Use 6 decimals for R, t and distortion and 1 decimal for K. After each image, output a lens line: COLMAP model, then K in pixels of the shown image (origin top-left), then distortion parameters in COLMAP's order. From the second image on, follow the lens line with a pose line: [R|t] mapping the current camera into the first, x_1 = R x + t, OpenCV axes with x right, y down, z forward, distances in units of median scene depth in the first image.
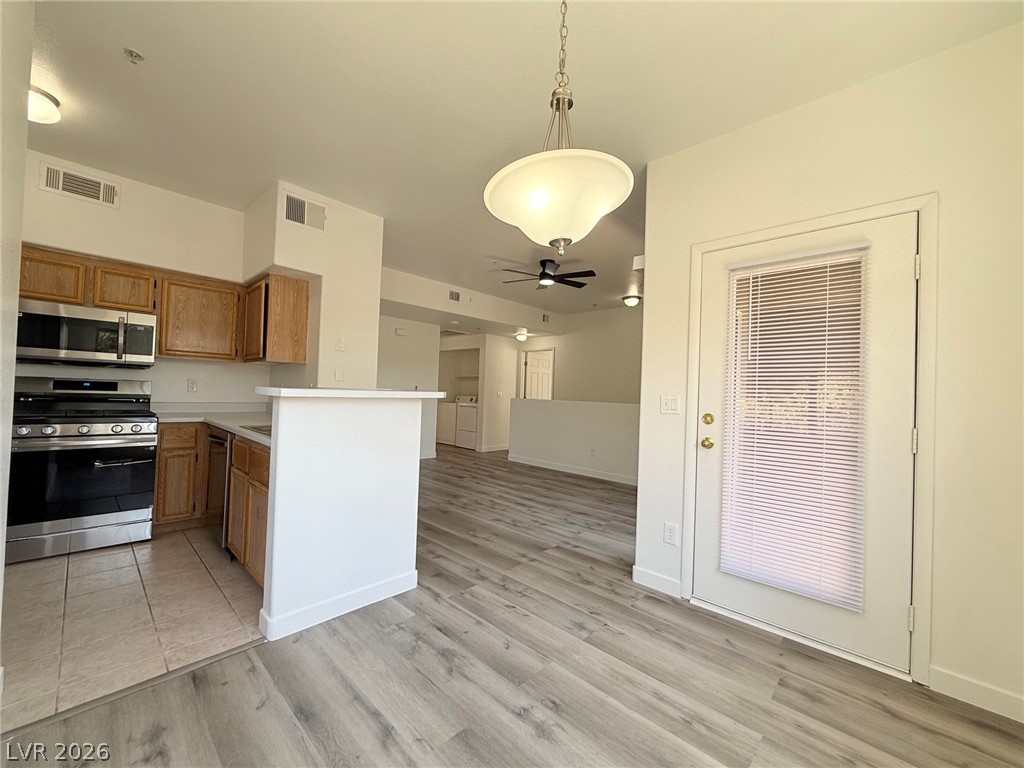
lens RADIAL K [[407.1, 0, 510.2], [0, 407.1, 385.3], [0, 0, 1]] dist [-0.000732, 0.000292]
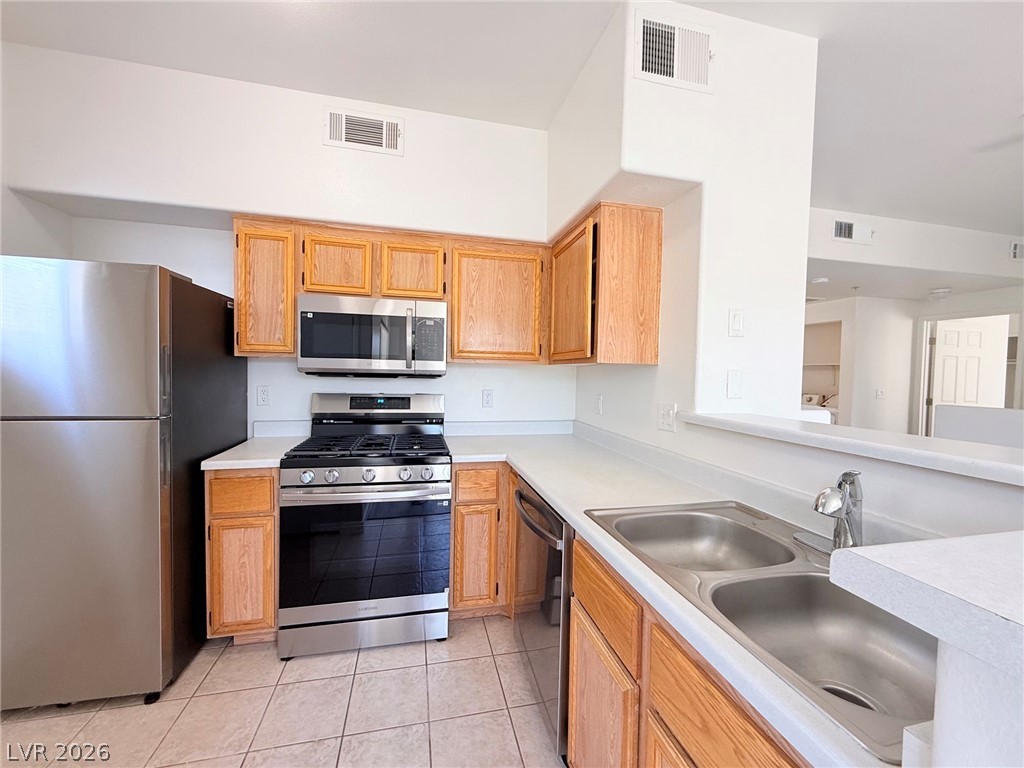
lens RADIAL K [[407.1, 0, 511.0], [0, 407.1, 384.5], [0, 0, 1]] dist [-0.000732, 0.000292]
pose [[0.838481, -0.001831, -0.544928, -0.403958], [0.019310, 0.999466, 0.026355, -0.048385], [0.544589, -0.032620, 0.838068, 0.478274]]
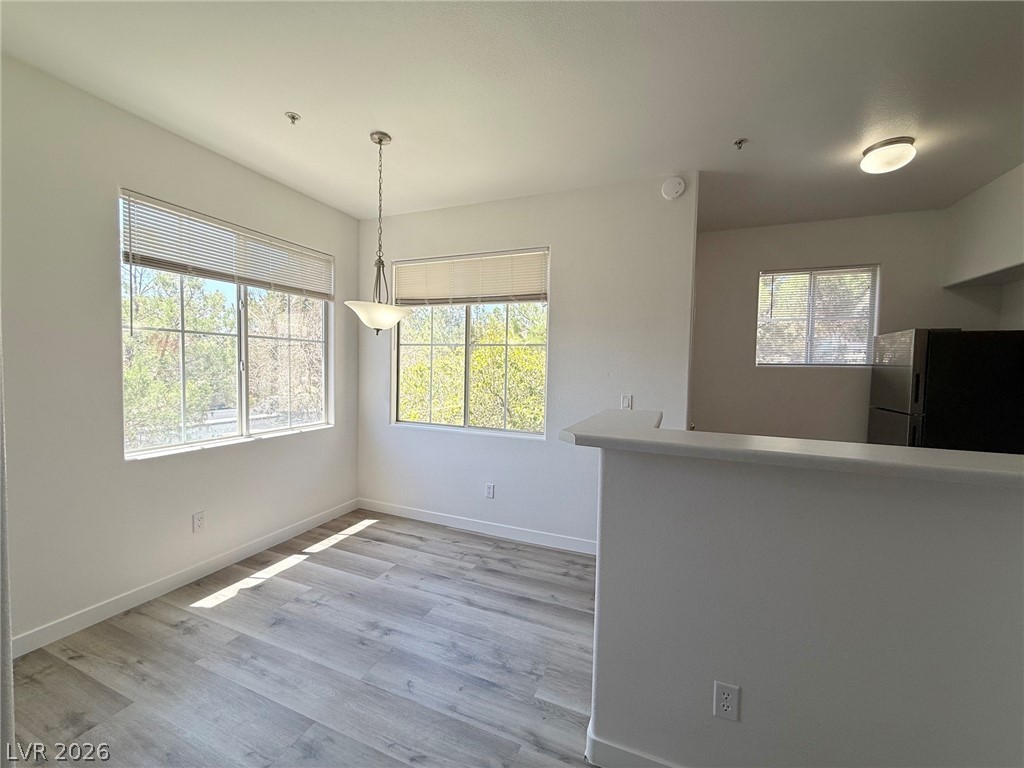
lens RADIAL K [[407.1, 0, 509.4], [0, 407.1, 384.3], [0, 0, 1]] dist [-0.000732, 0.000292]
pose [[-0.930950, -0.038475, -0.363113, 0.084093], [-0.048123, 0.998687, 0.017557, -0.041286], [0.361961, 0.033819, -0.931580, 1.121203]]
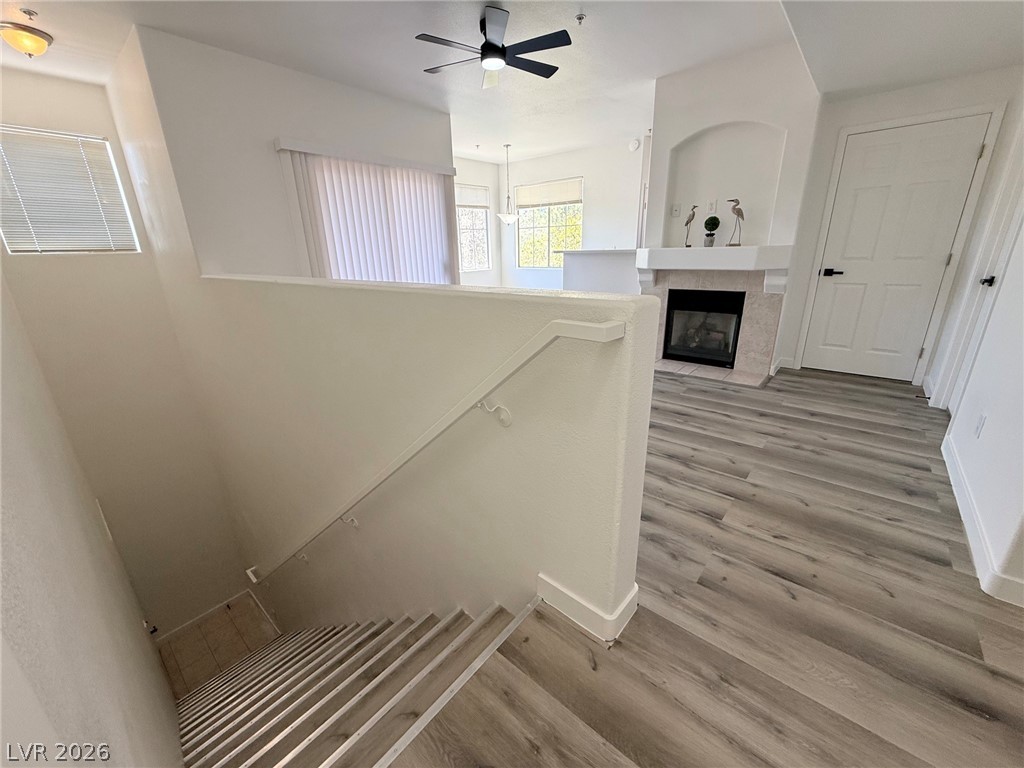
lens RADIAL K [[407.1, 0, 508.8], [0, 407.1, 385.3], [0, 0, 1]] dist [-0.000732, 0.000292]
pose [[-0.998703, 0.005493, -0.050611, 0.146920], [-0.010073, 0.953186, 0.302218, 0.038539], [0.049901, 0.302336, -0.951894, 2.501413]]
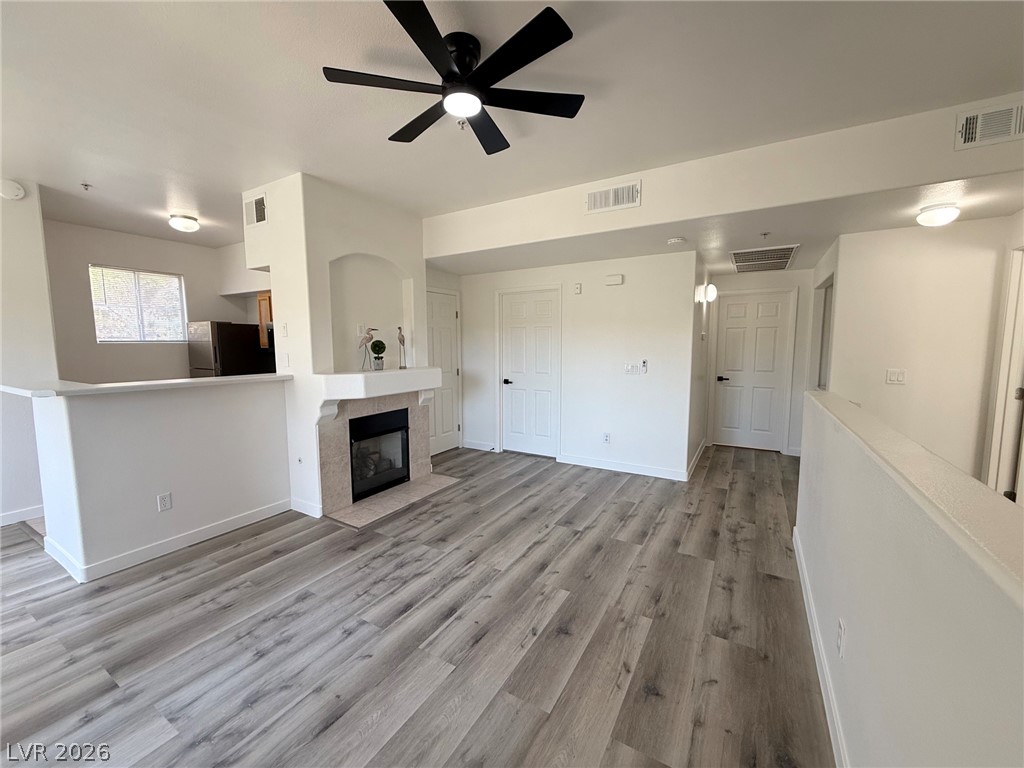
lens RADIAL K [[407.1, 0, 508.3], [0, 407.1, 386.9], [0, 0, 1]] dist [-0.000732, 0.000292]
pose [[0.218738, 0.065379, -0.973591, 0.703144], [0.027209, 0.996956, 0.073061, -0.020019], [0.975404, -0.042471, 0.216293, 1.368019]]
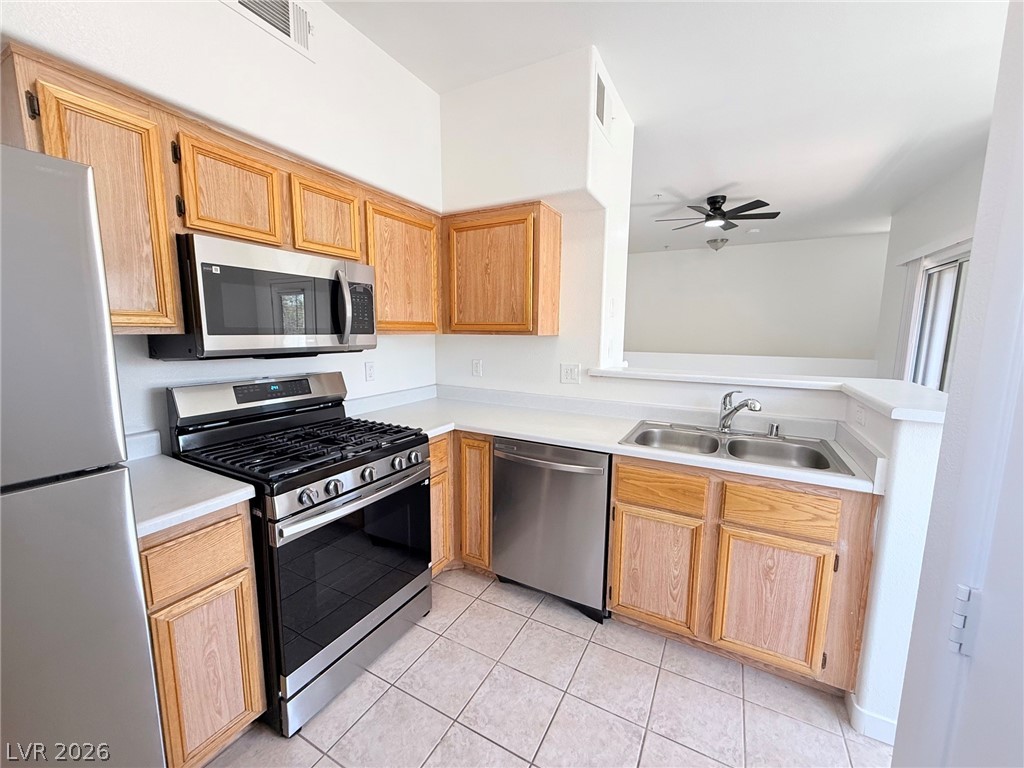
lens RADIAL K [[407.1, 0, 507.3], [0, 407.1, 384.6], [0, 0, 1]] dist [-0.000732, 0.000292]
pose [[0.965666, -0.062919, 0.252051, -0.848492], [0.022987, 0.987117, 0.158343, -0.089928], [-0.258766, -0.147113, 0.954672, 0.347904]]
